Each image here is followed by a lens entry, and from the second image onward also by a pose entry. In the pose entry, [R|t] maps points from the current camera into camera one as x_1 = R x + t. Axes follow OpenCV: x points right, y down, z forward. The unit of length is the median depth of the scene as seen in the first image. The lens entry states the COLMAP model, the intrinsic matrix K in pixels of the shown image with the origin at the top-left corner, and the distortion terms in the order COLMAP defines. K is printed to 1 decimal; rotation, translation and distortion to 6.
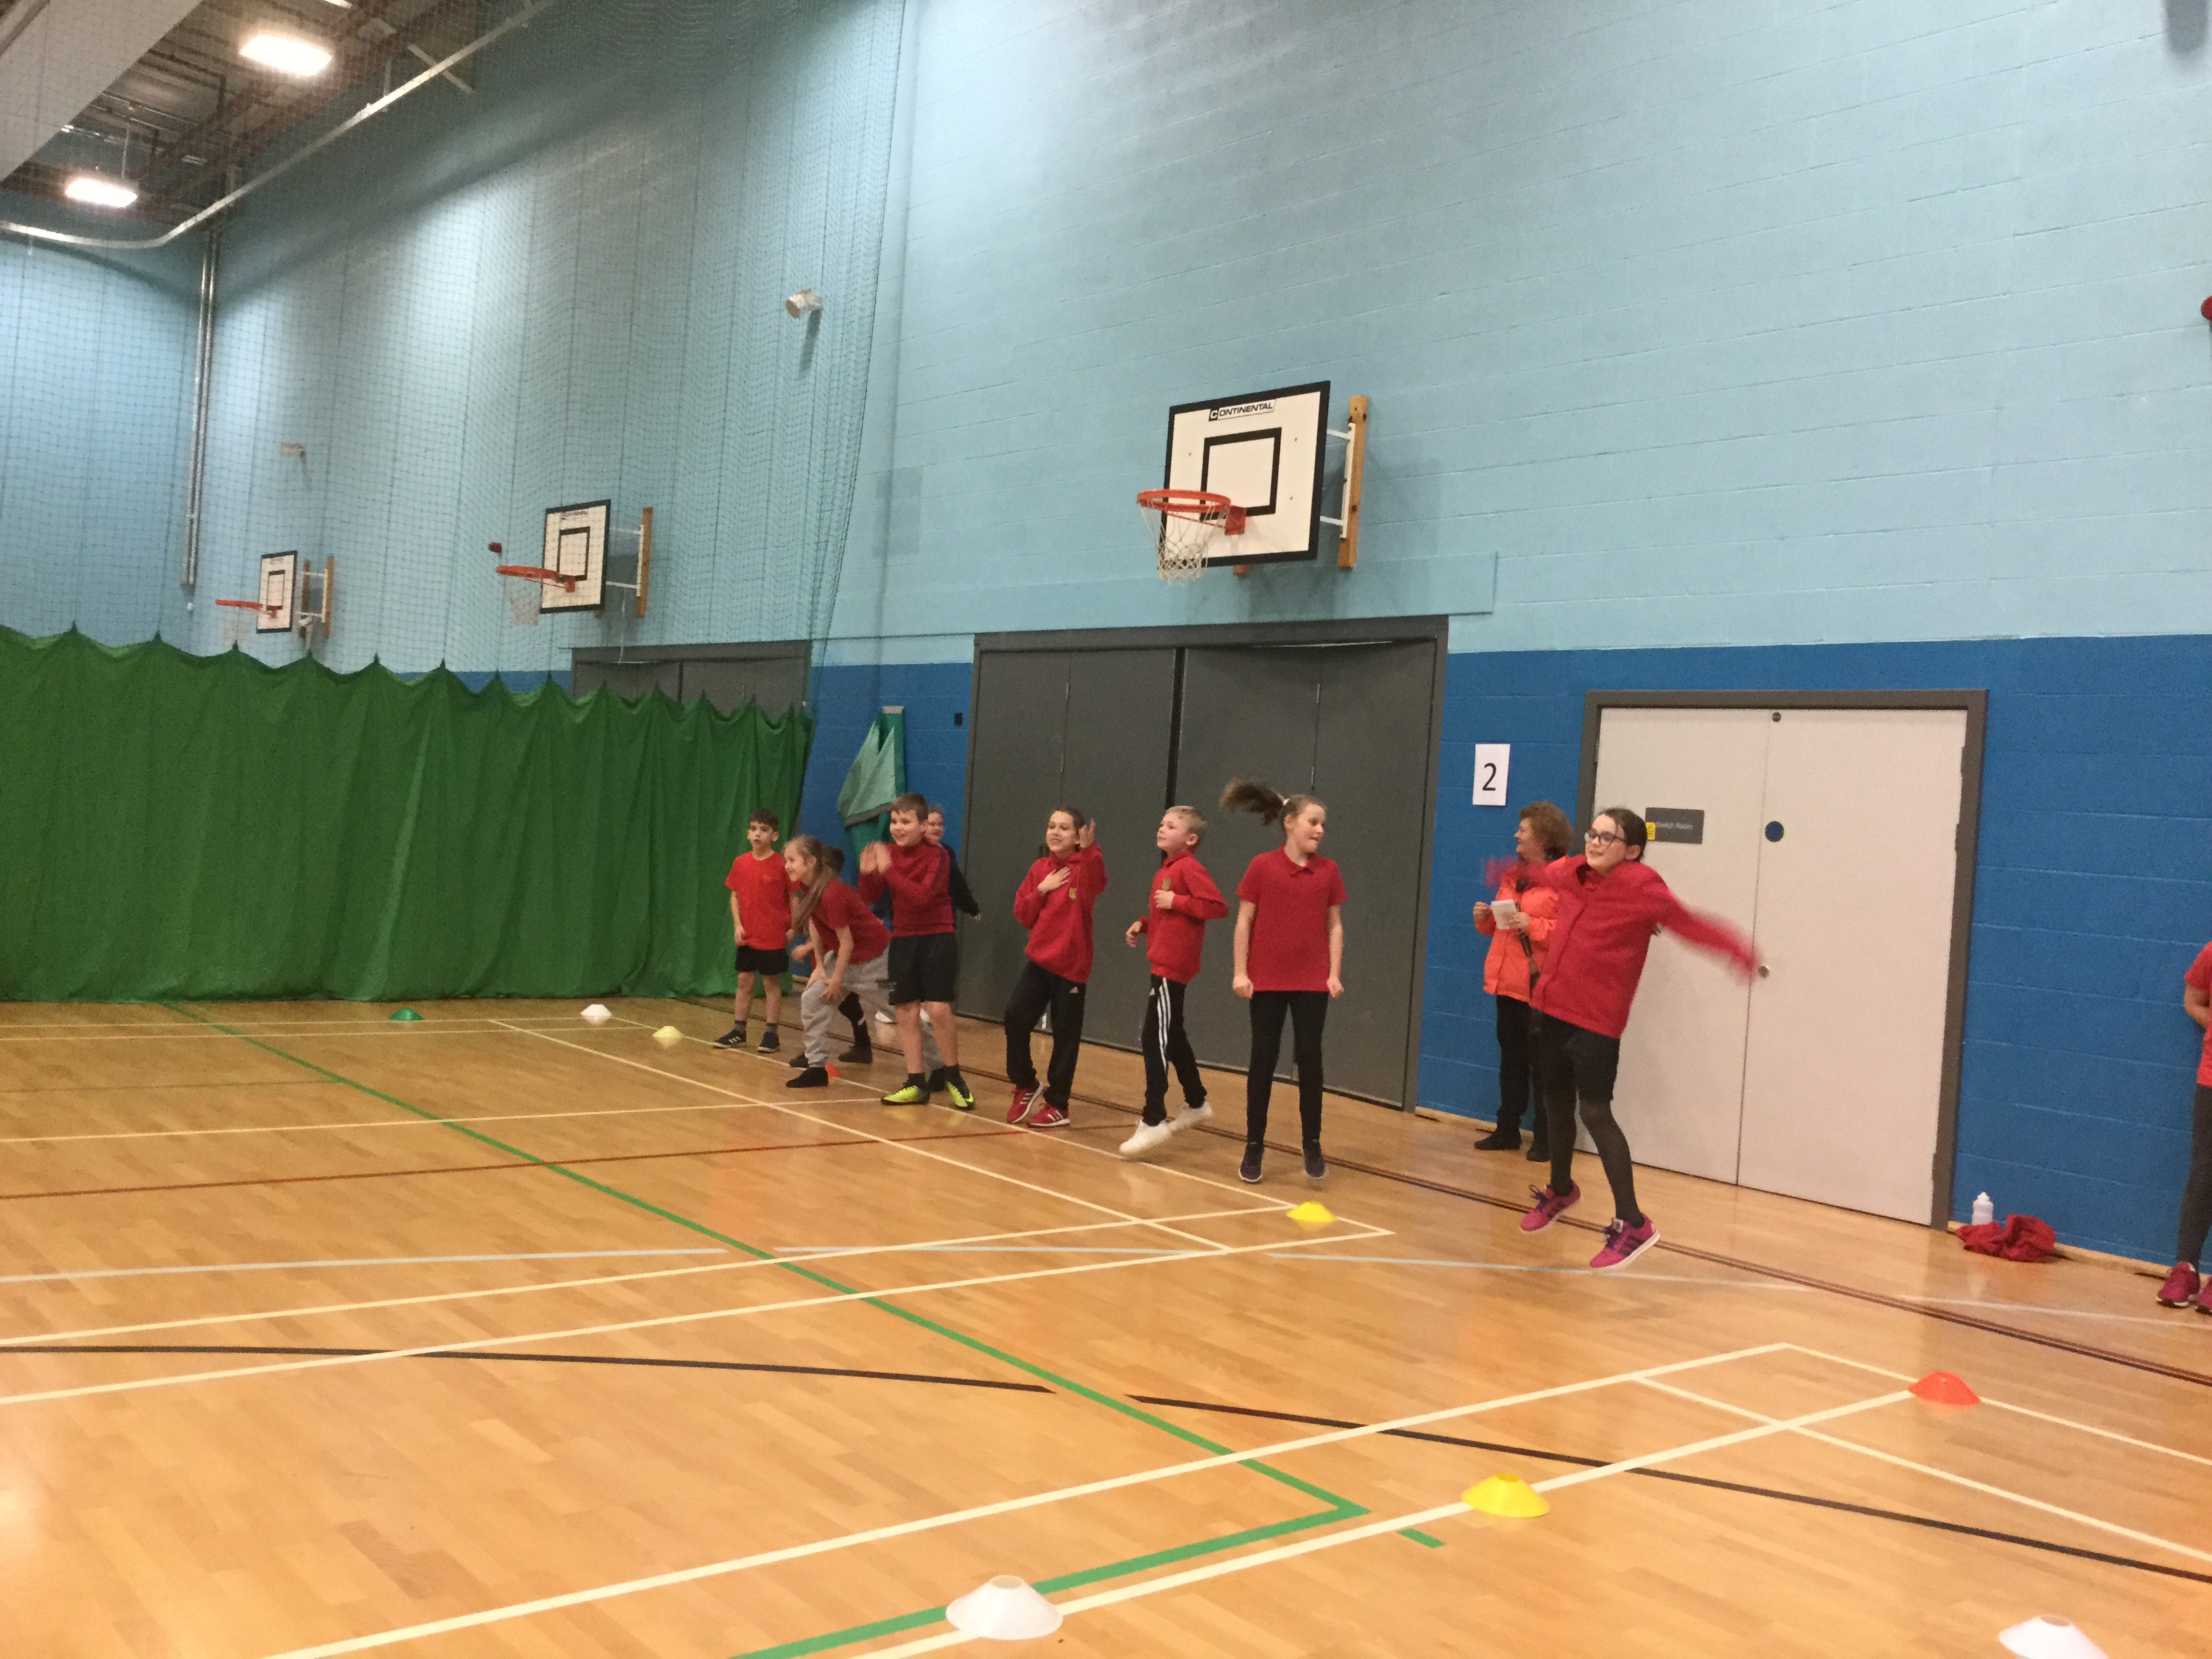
lens RADIAL K [[1985.7, 0, 1103.7], [0, 1985.7, 820.6], [0, 0, 1]] dist [0.122211, -0.240605]
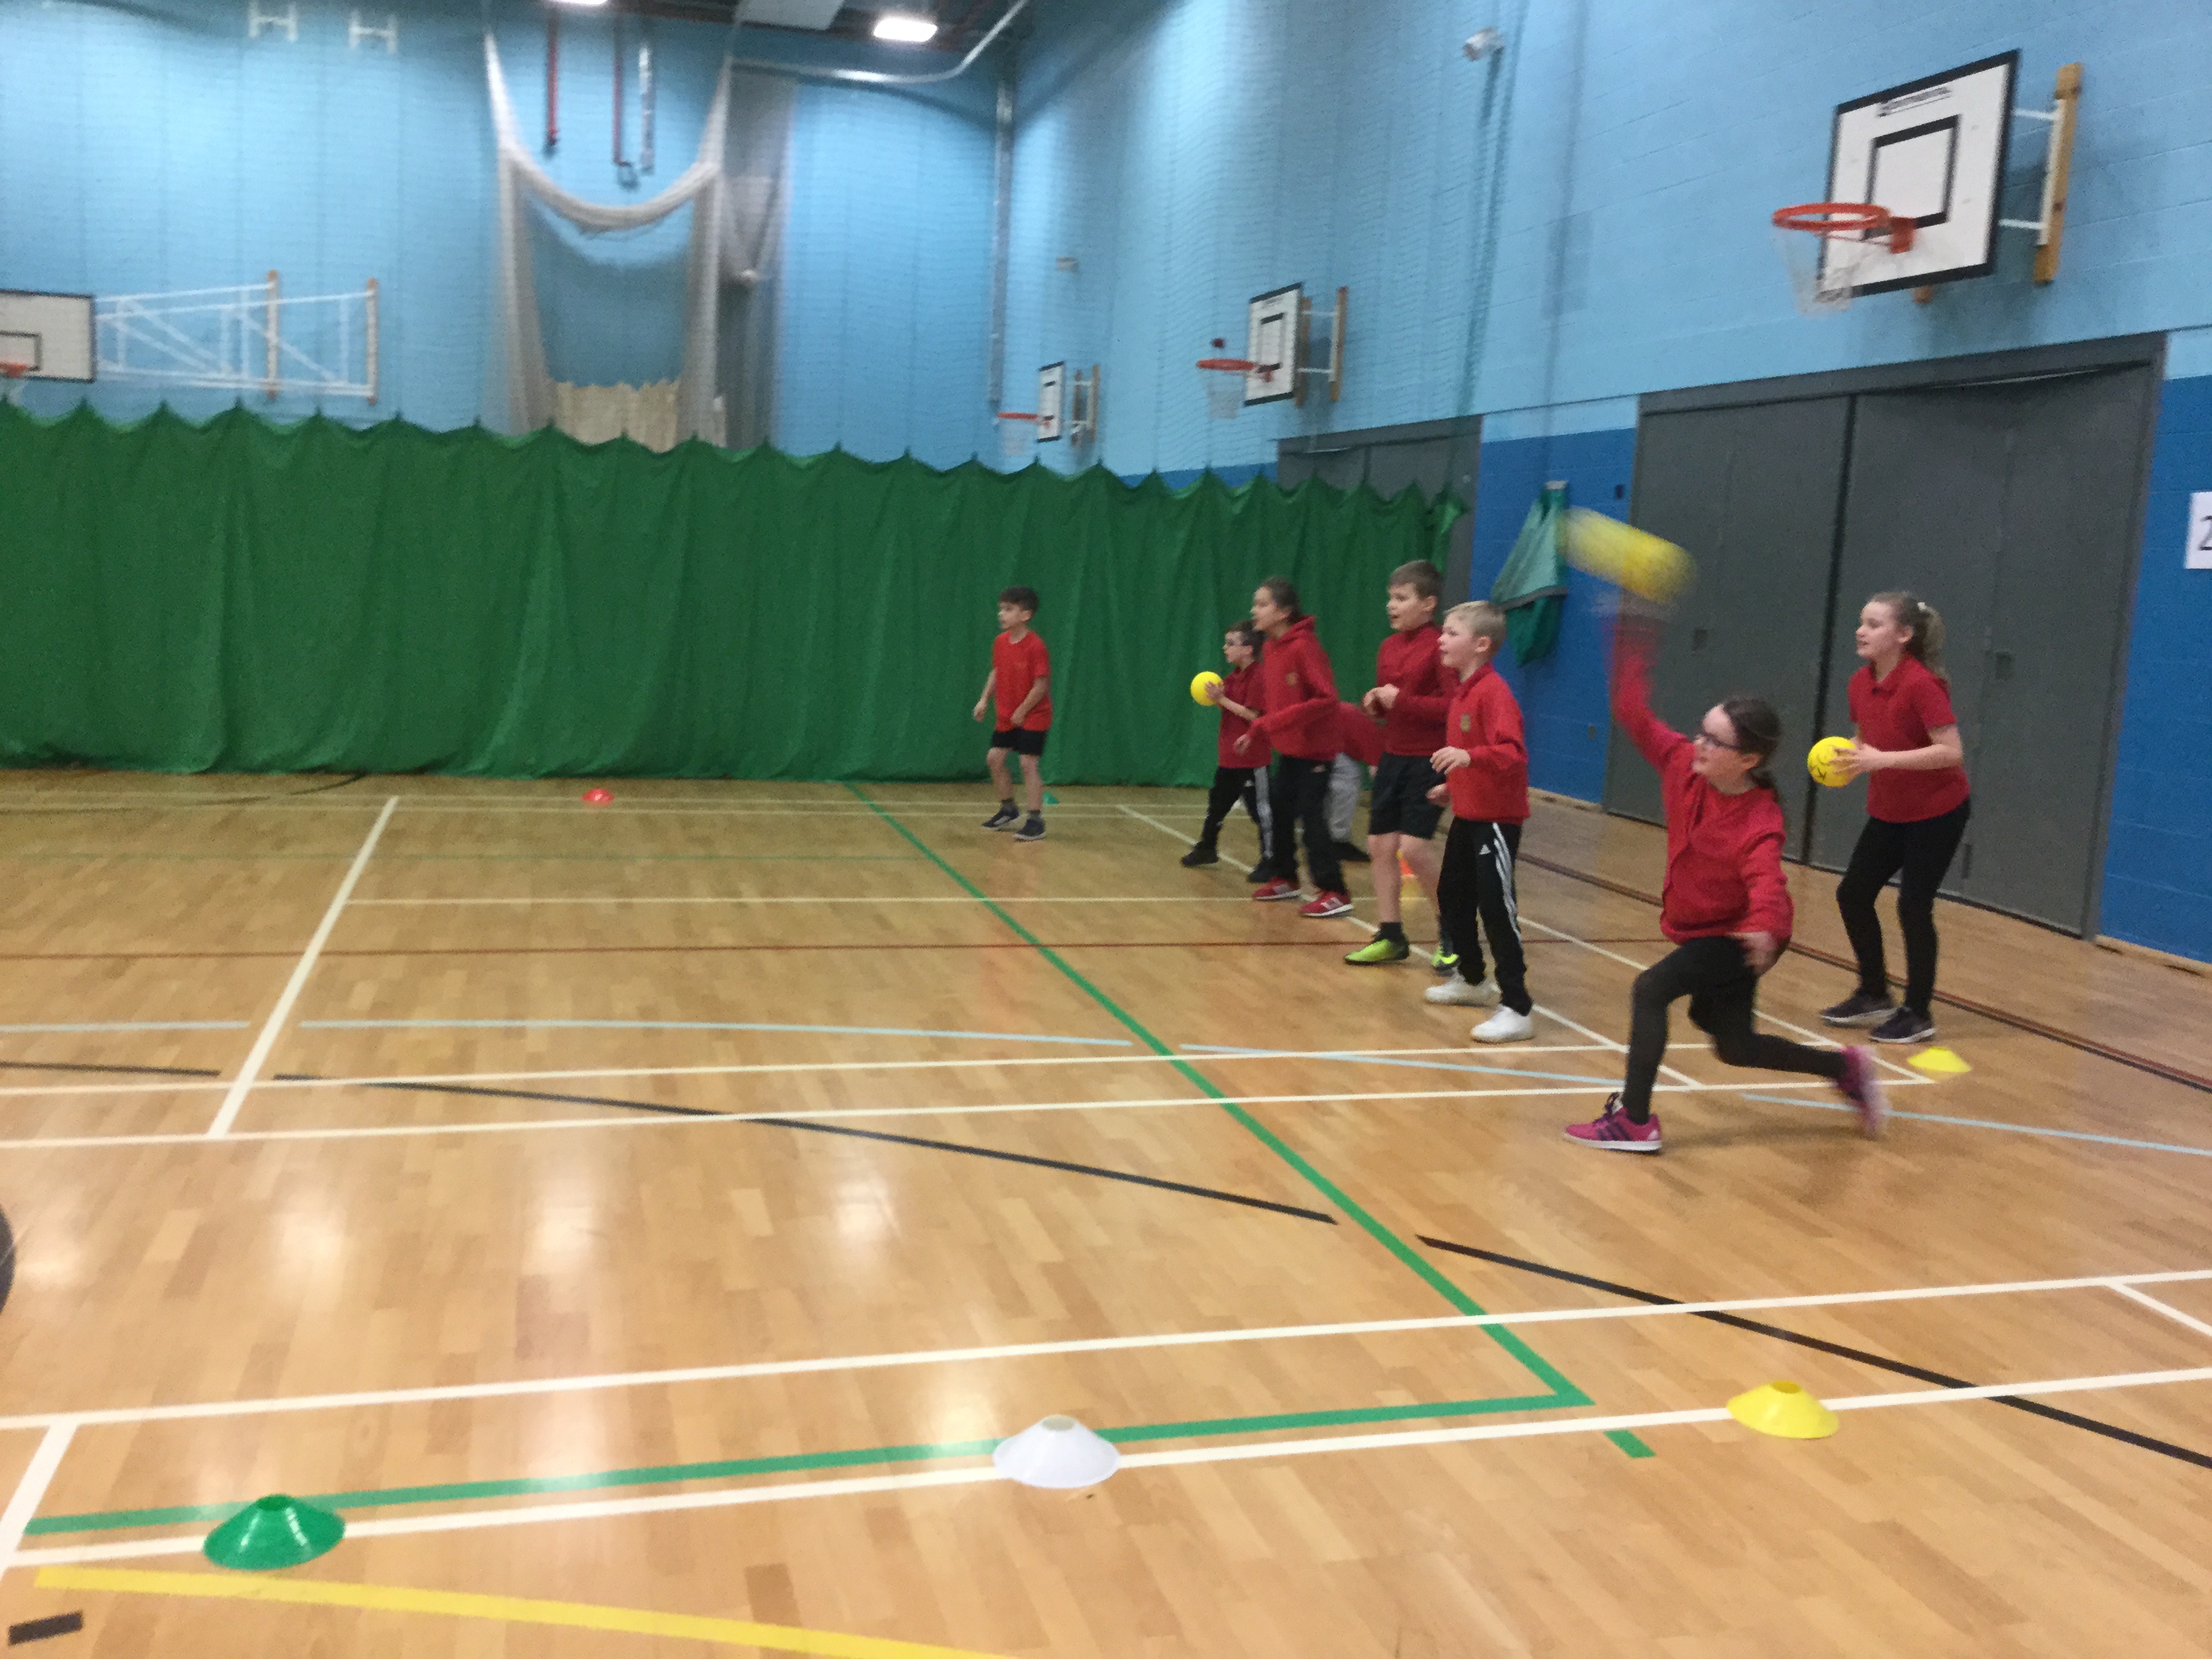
lens RADIAL K [[1965.1, 0, 1116.2], [0, 1965.1, 852.6], [0, 0, 1]] dist [0.121391, -0.221678]
pose [[0.914847, 0.033057, -0.402445, 0.110994], [0.015323, 0.993083, 0.116407, 0.004915], [0.403509, -0.112661, 0.908013, 0.073228]]
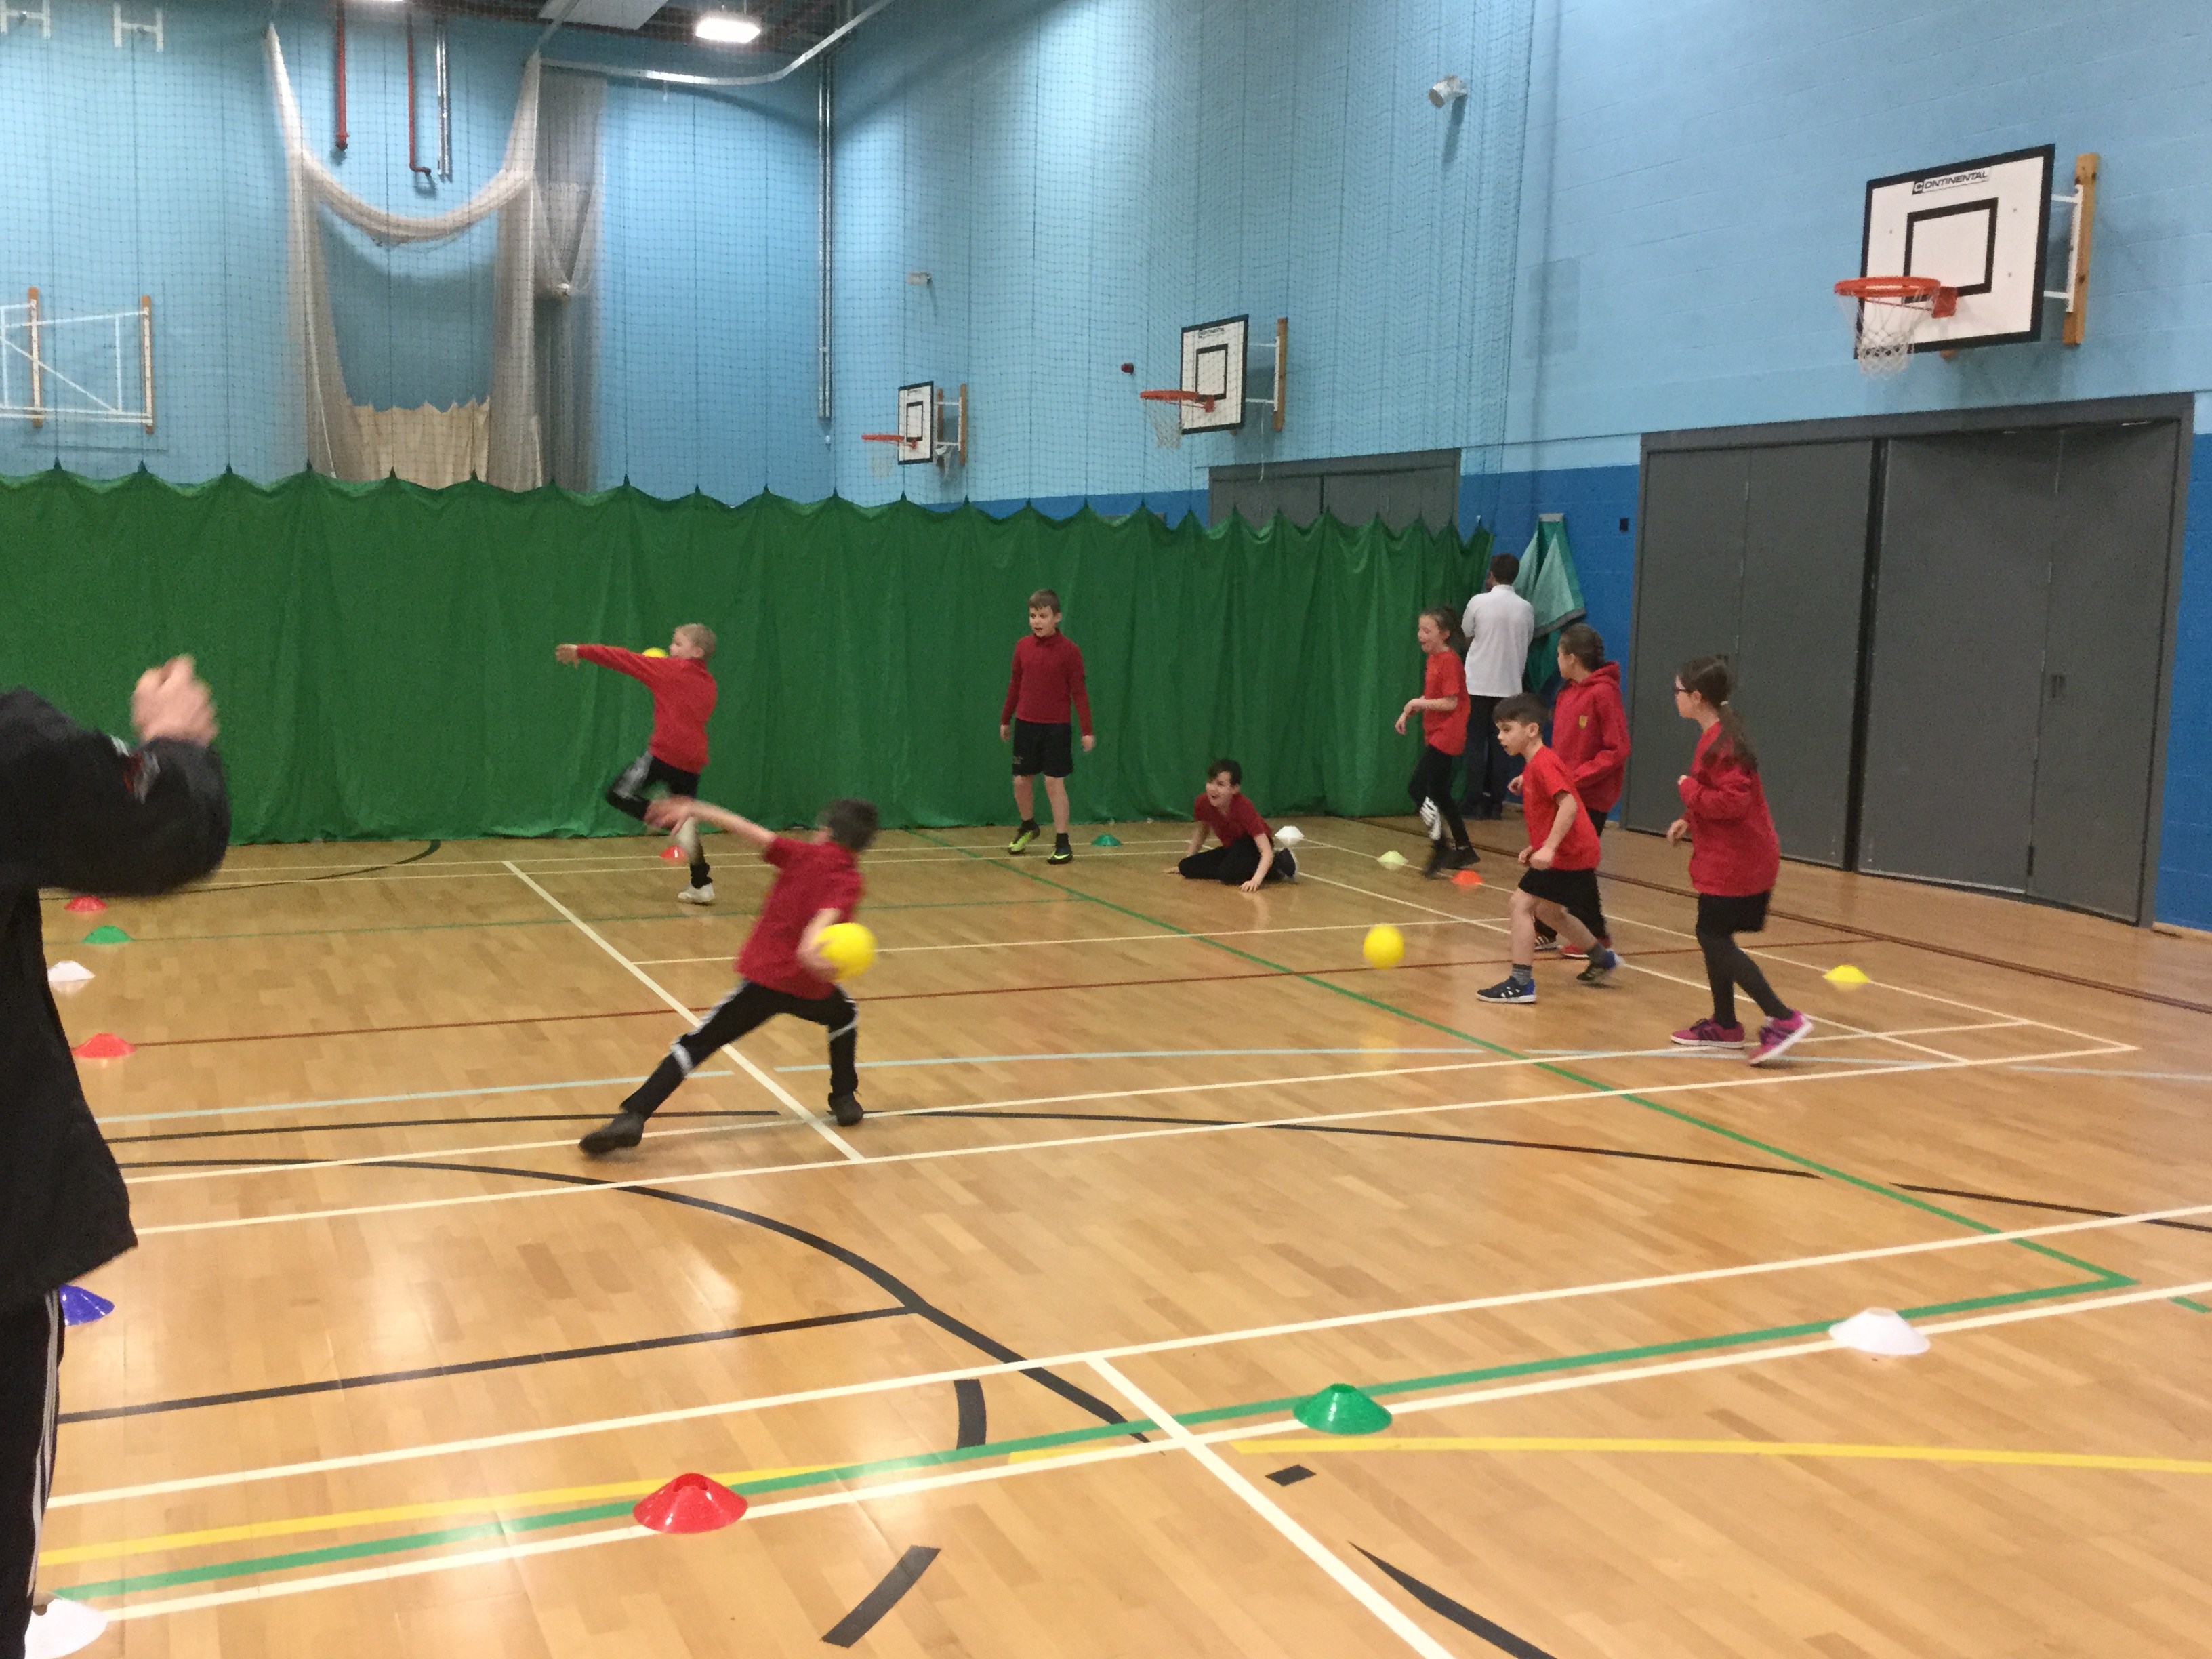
lens RADIAL K [[2158.3, 0, 1109.7], [0, 2158.3, 832.6], [0, 0, 1]] dist [0.153409, -0.312284]
pose [[0.961783, -0.013782, -0.273467, -0.032343], [0.041862, 0.994392, 0.097114, -0.019592], [0.270595, -0.104851, 0.956966, -0.120452]]
